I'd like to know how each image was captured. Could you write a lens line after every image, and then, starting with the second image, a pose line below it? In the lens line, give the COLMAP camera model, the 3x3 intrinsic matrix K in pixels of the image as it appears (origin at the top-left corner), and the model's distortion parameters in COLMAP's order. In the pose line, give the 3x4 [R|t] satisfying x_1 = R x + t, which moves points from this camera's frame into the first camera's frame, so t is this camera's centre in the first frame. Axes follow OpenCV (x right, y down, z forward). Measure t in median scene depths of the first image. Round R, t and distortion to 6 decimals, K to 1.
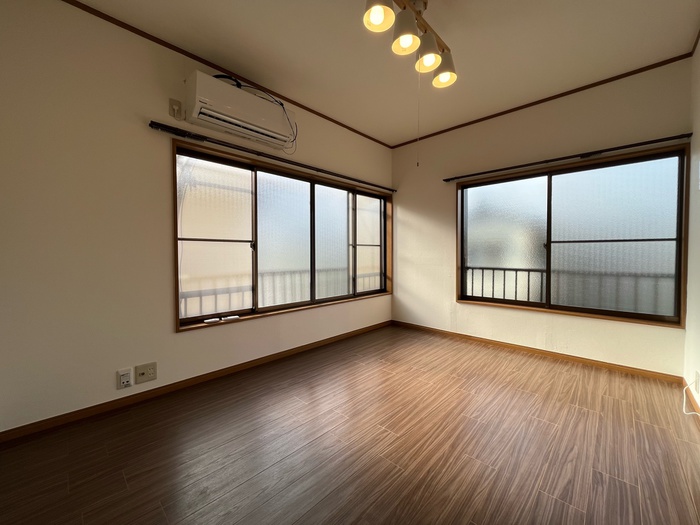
lens RADIAL K [[282.2, 0, 348.6], [0, 282.2, 260.5], [0, 0, 1]] dist [-0.002512, 0.000181]
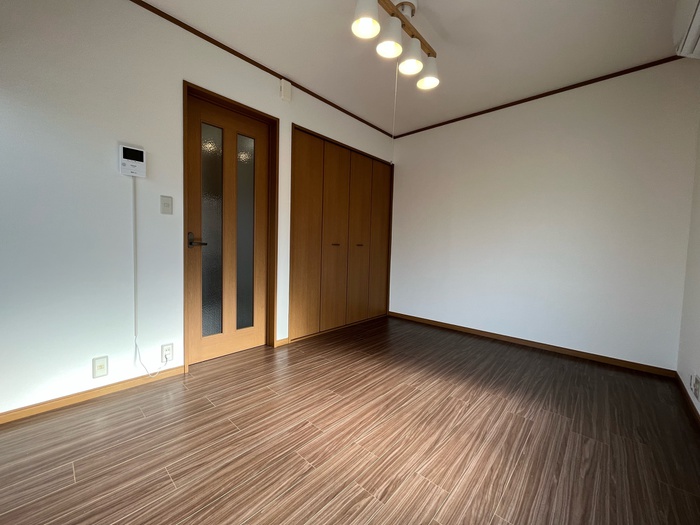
lens RADIAL K [[282.2, 0, 350.0], [0, 282.2, 262.2], [0, 0, 1]] dist [-0.002512, 0.000181]
pose [[-0.999302, -0.026785, -0.026026, 0.382415], [-0.028865, 0.996120, 0.083143, -0.028426], [0.023698, 0.083836, -0.996198, 1.808768]]
